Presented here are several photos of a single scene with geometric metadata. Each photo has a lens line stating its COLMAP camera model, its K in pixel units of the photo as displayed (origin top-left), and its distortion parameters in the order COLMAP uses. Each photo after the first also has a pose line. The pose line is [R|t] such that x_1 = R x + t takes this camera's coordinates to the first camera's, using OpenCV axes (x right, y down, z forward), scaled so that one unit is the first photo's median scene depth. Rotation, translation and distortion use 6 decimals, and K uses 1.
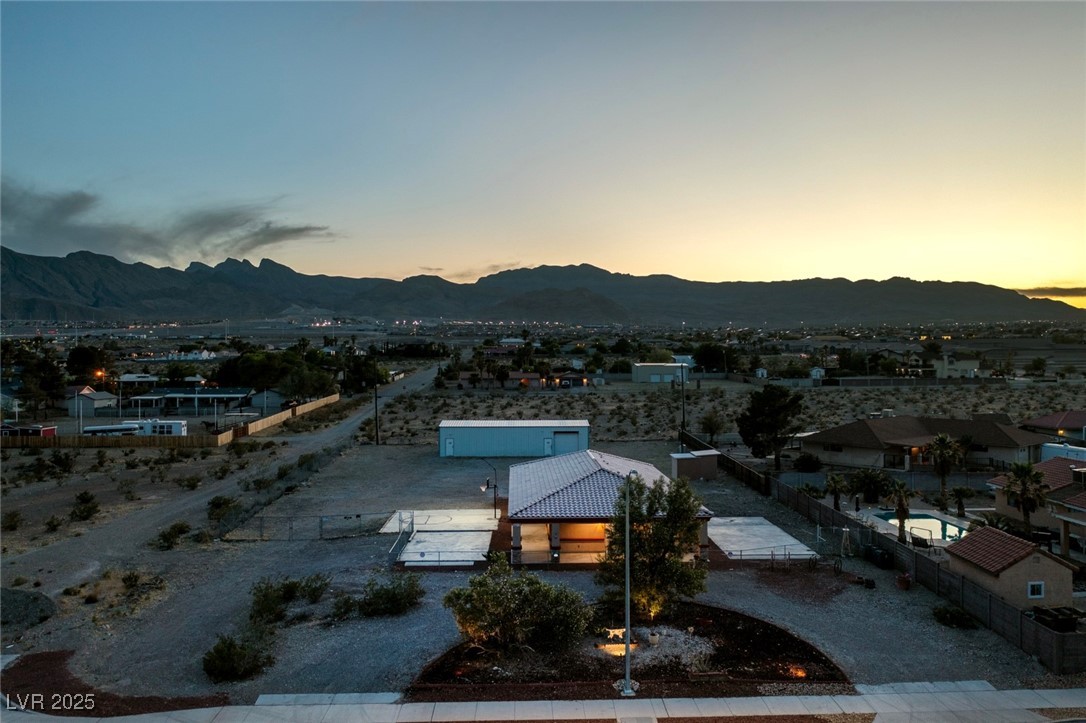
lens RADIAL K [[852.8, 0, 539.5], [0, 852.8, 358.5], [0, 0, 1]] dist [-0.010233, 0.002020]
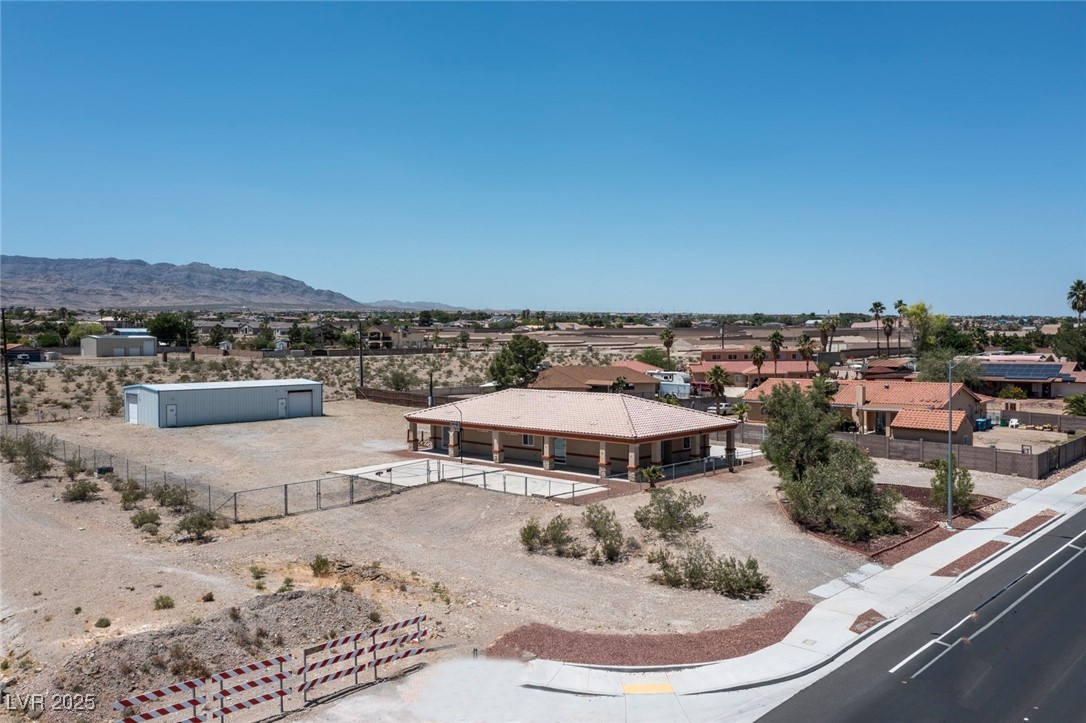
lens RADIAL K [[852.8, 0, 539.5], [0, 852.8, 358.5], [0, 0, 1]] dist [-0.010233, 0.002020]
pose [[0.708228, -0.014354, 0.705838, -0.412467], [0.002318, 0.999835, 0.018007, 0.034771], [-0.705980, -0.011117, 0.708145, 0.172908]]
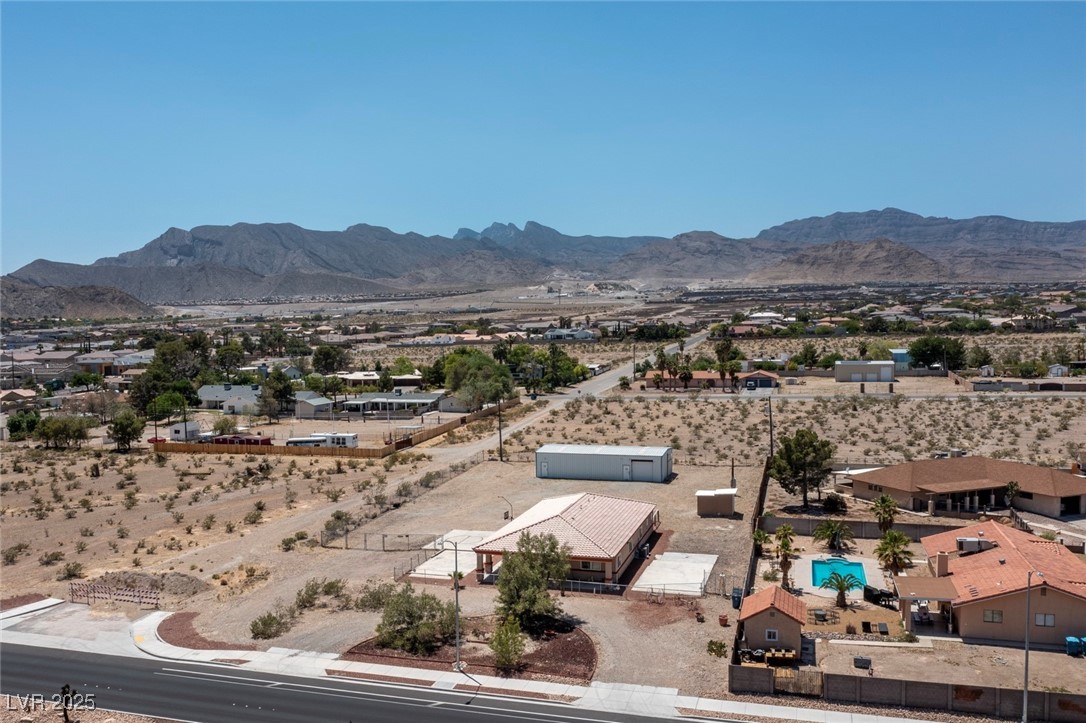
lens RADIAL K [[923.9, 0, 494.7], [0, 923.9, 363.1], [0, 0, 1]] dist [-0.004441, -0.000956]
pose [[0.937961, 0.000717, -0.346740, 0.267086], [0.014572, 0.999033, 0.041486, -0.095638], [0.346435, -0.043965, 0.937043, -0.220385]]
